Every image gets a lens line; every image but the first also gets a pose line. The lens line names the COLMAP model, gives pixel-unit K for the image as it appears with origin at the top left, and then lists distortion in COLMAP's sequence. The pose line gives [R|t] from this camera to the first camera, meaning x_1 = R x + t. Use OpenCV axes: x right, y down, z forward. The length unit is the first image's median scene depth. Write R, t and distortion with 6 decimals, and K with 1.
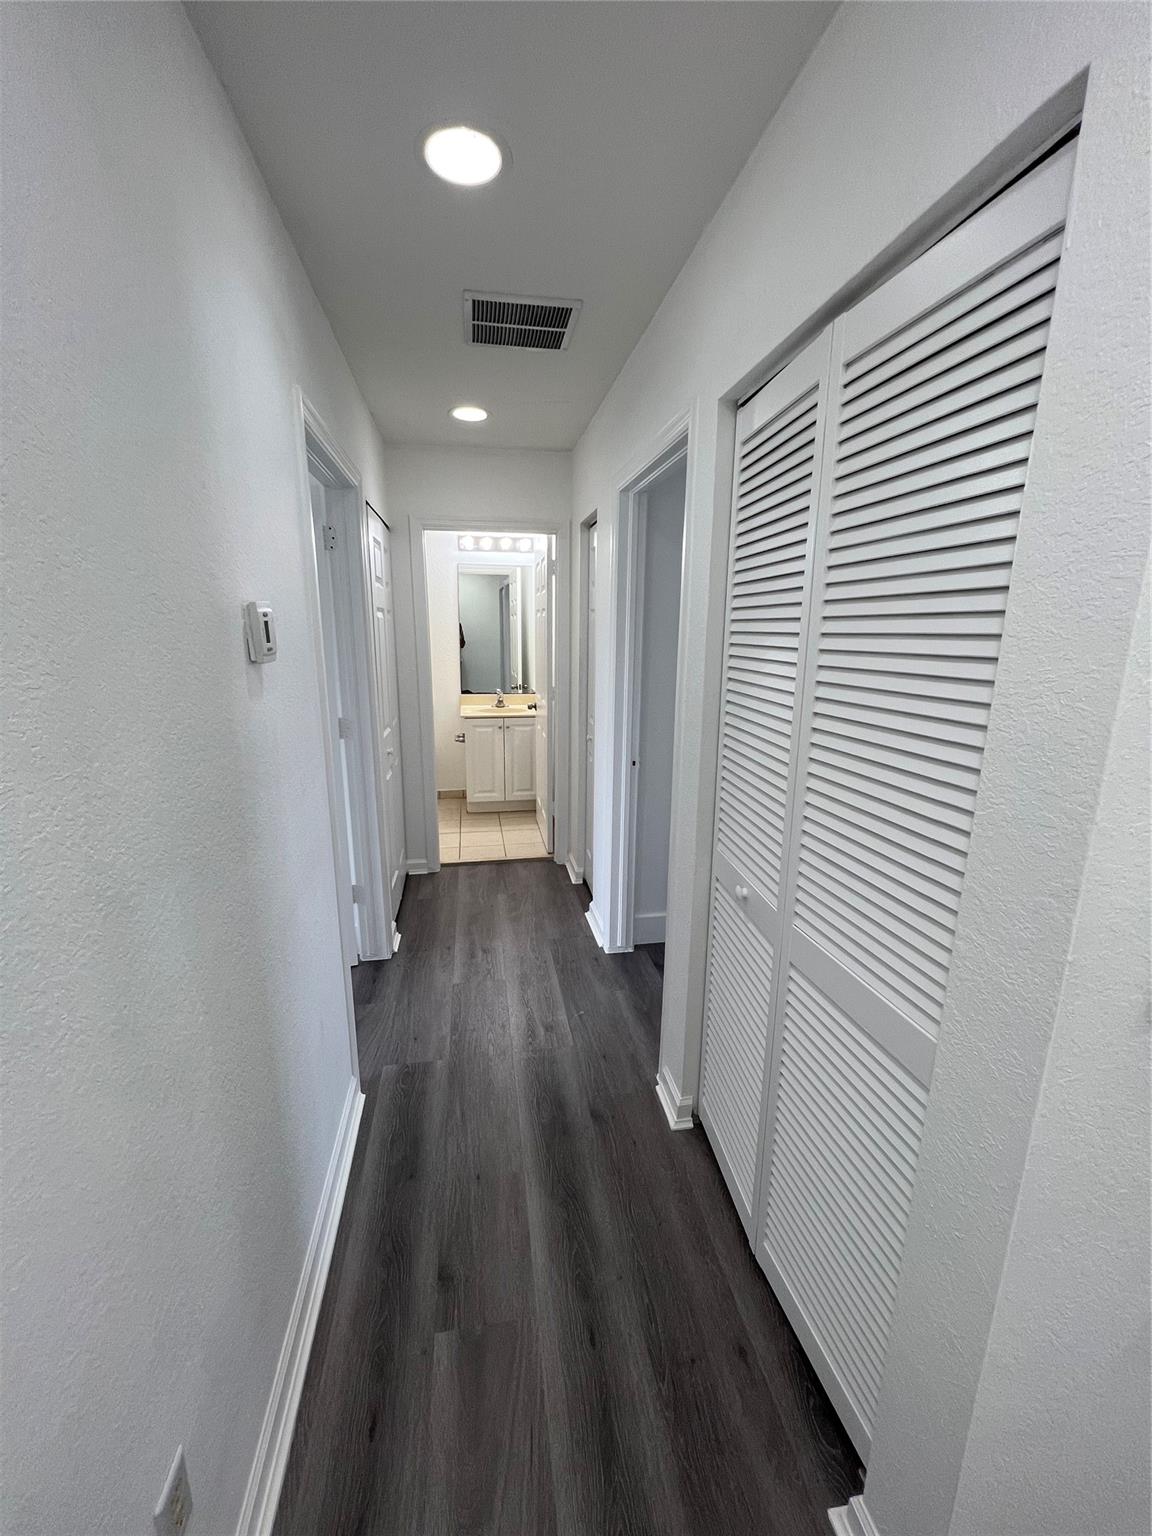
lens RADIAL K [[614.6, 0, 572.2], [0, 614.6, 767.6], [0, 0, 1]] dist [-0.001959, 0.000874]
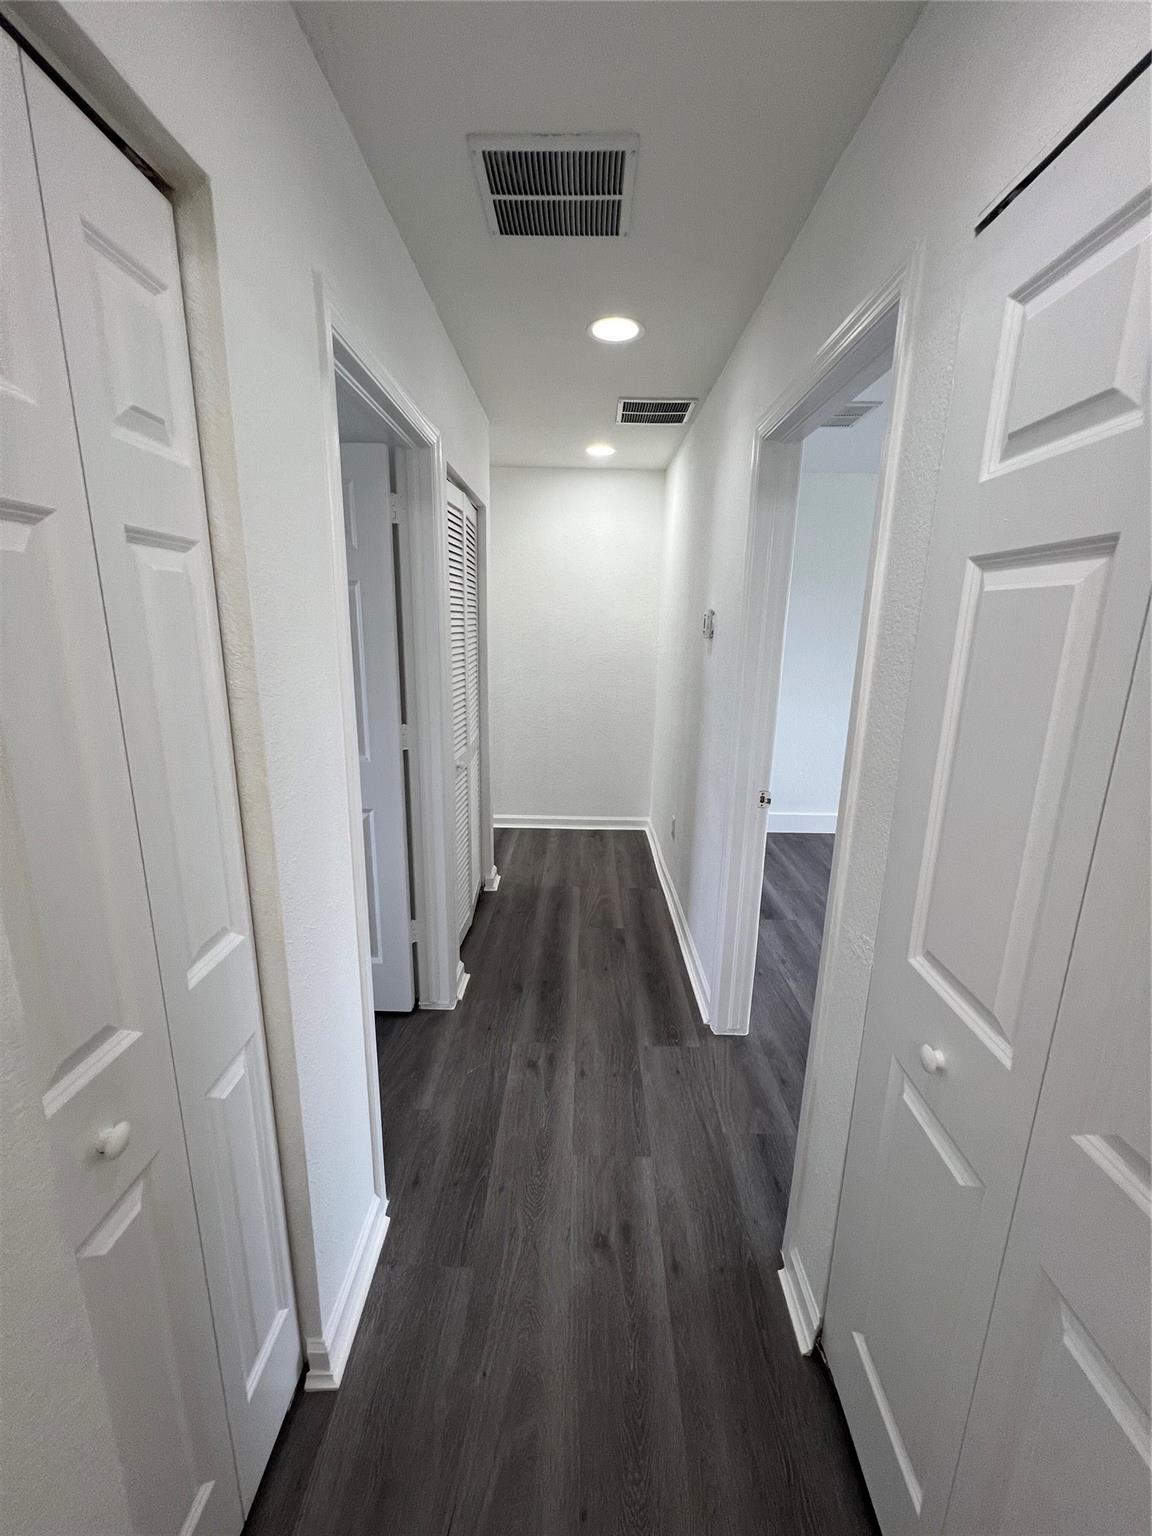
lens RADIAL K [[614.6, 0, 572.2], [0, 614.6, 767.6], [0, 0, 1]] dist [-0.001959, 0.000874]
pose [[-0.983406, -0.062046, 0.170478, -0.239194], [0.020348, 0.896047, 0.443493, -0.392292], [-0.180273, 0.439602, -0.879915, 1.714386]]
